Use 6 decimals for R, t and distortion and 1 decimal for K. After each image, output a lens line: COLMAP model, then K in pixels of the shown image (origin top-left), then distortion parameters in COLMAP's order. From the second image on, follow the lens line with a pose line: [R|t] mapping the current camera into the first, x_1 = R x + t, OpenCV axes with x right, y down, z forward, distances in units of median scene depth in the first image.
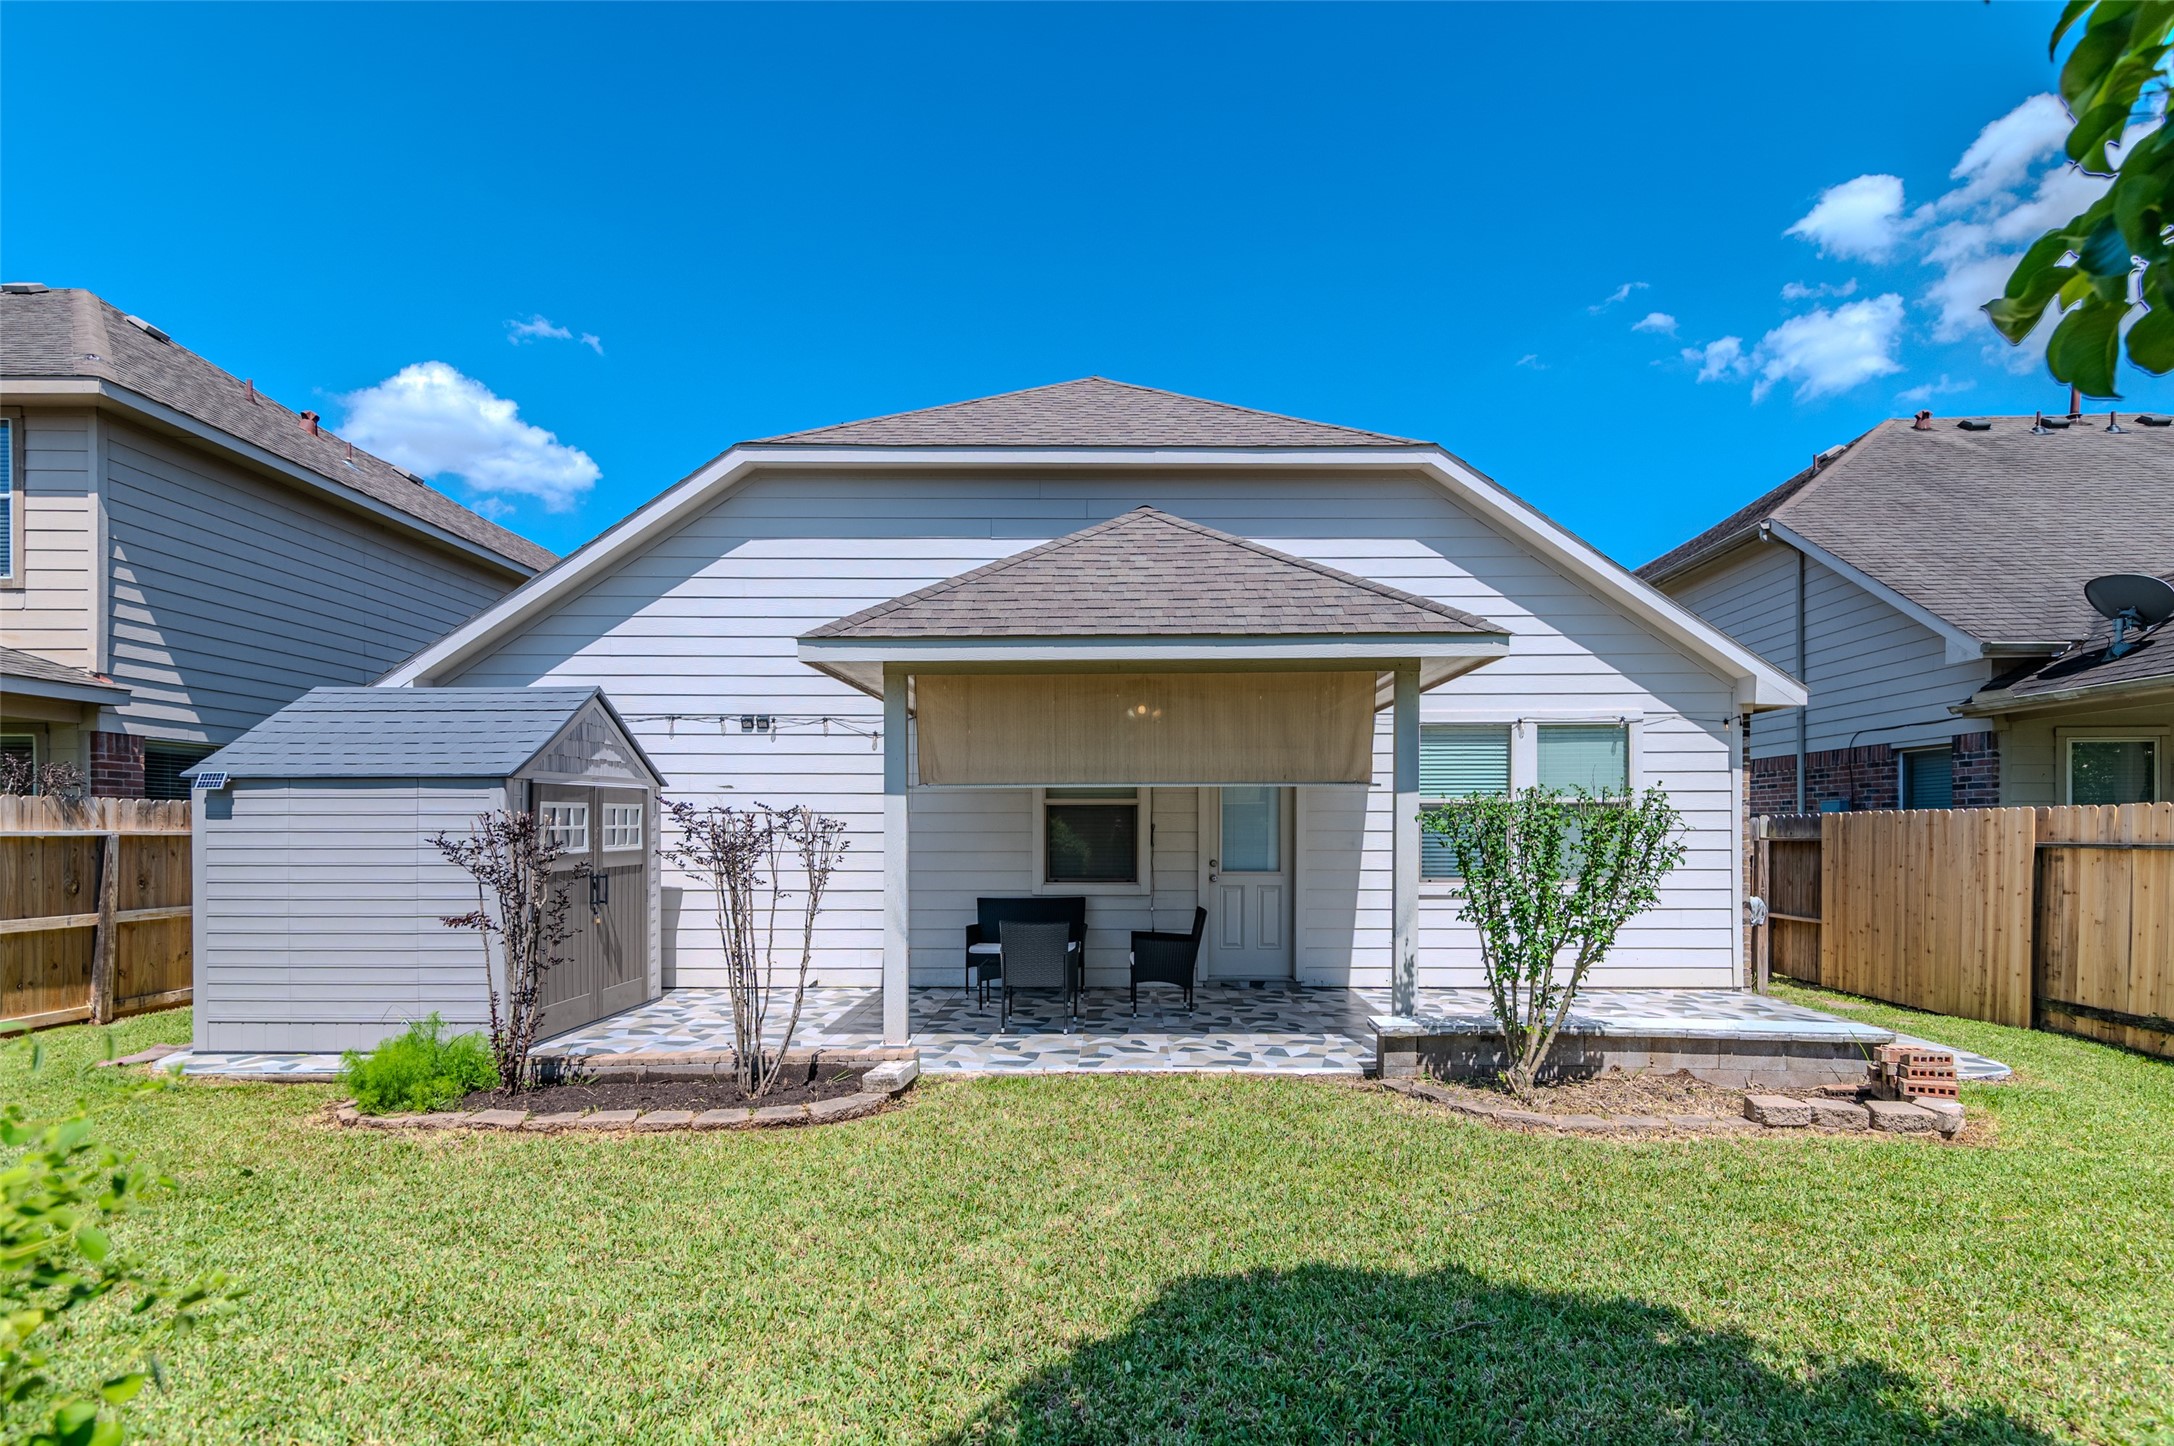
lens RADIAL K [[1021.0, 0, 1092.9], [0, 1021.0, 838.9], [0, 0, 1]] dist [0.014770, -0.002153]
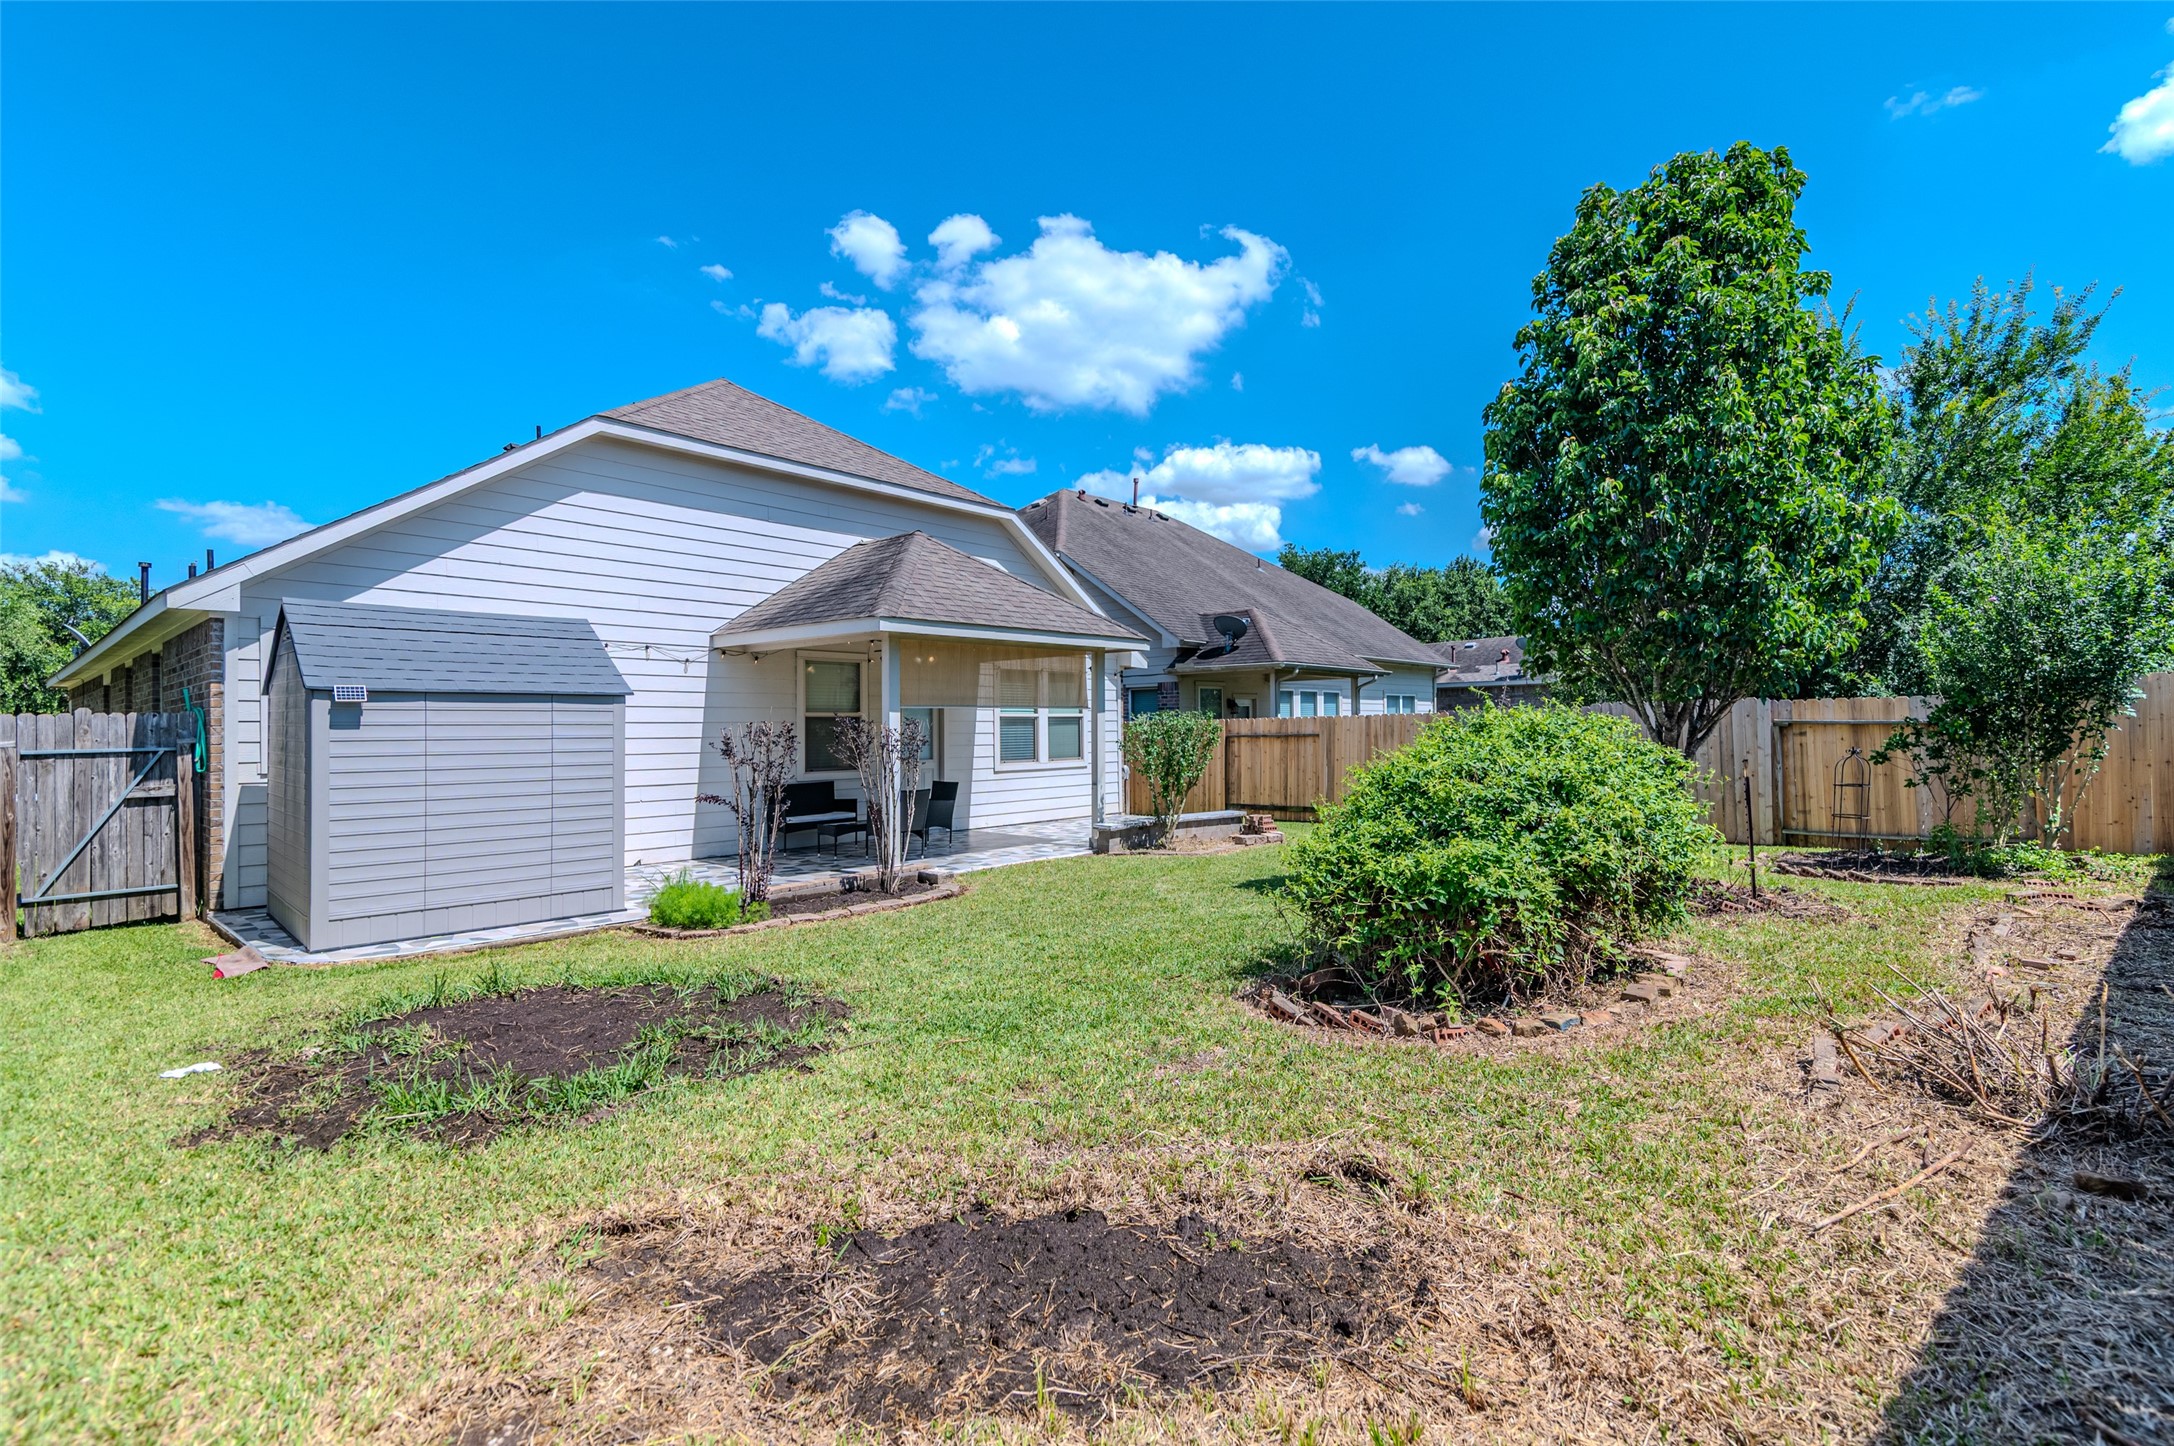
lens RADIAL K [[1021.0, 0, 1098.1], [0, 1021.0, 721.2], [0, 0, 1]] dist [0.014770, -0.002153]
pose [[0.644597, -0.000486, 0.764523, -0.852594], [0.015357, 0.999806, -0.012312, -0.003201], [-0.764369, 0.019677, 0.644479, -0.210397]]
